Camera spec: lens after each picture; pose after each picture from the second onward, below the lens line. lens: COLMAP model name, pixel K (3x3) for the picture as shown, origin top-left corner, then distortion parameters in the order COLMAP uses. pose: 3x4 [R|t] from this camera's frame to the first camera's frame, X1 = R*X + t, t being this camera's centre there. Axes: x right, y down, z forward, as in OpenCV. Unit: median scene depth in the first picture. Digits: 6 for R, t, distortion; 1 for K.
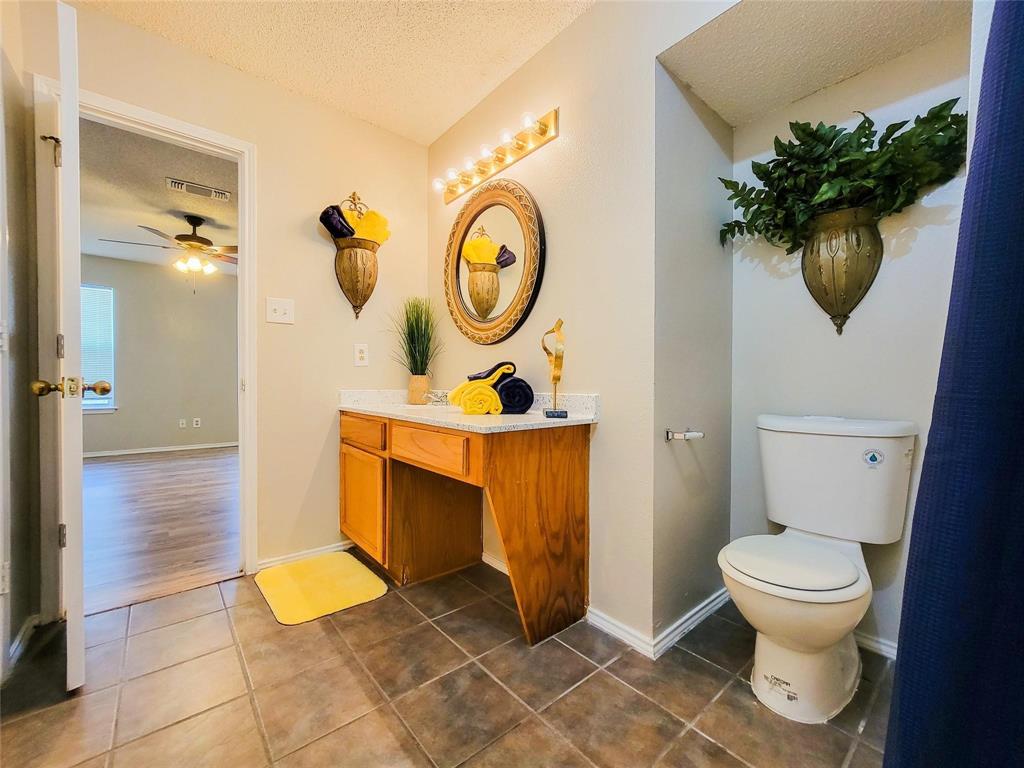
lens RADIAL K [[424.4, 0, 512.6], [0, 424.4, 386.9], [0, 0, 1]] dist [-0.001707, -0.000100]
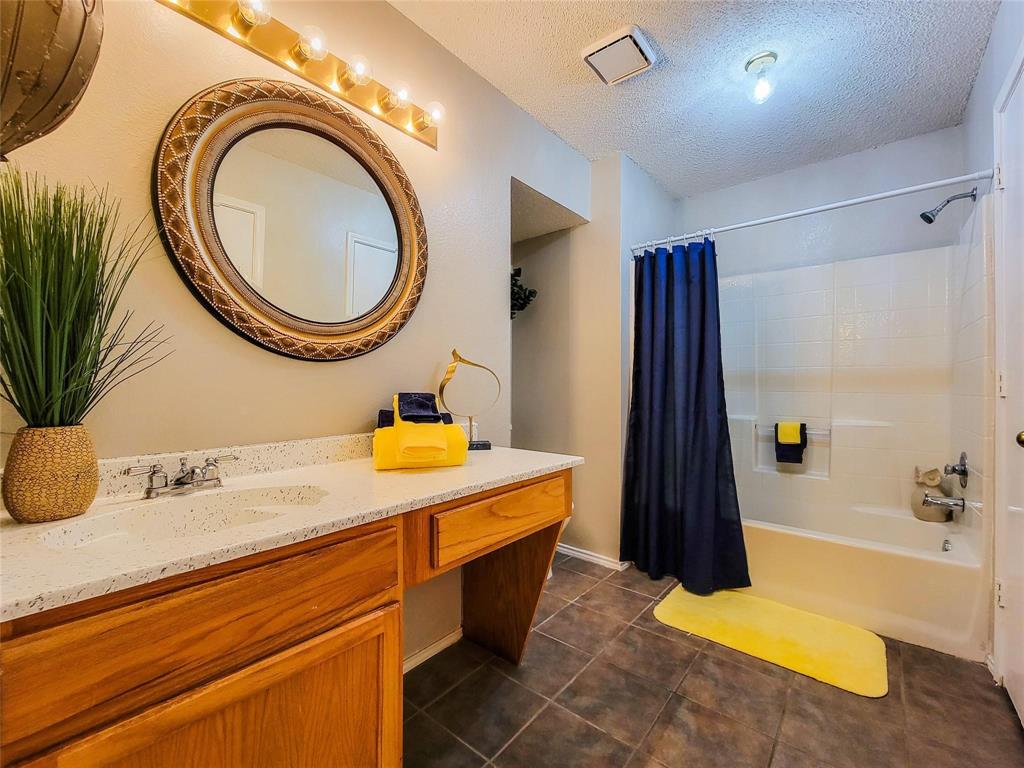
lens RADIAL K [[424.4, 0, 512.6], [0, 424.4, 386.9], [0, 0, 1]] dist [-0.001707, -0.000100]
pose [[-0.172459, -0.002706, 0.985013, -1.084938], [0.009229, 0.999948, 0.004363, -0.097902], [-0.984973, 0.009844, -0.172425, 1.294925]]
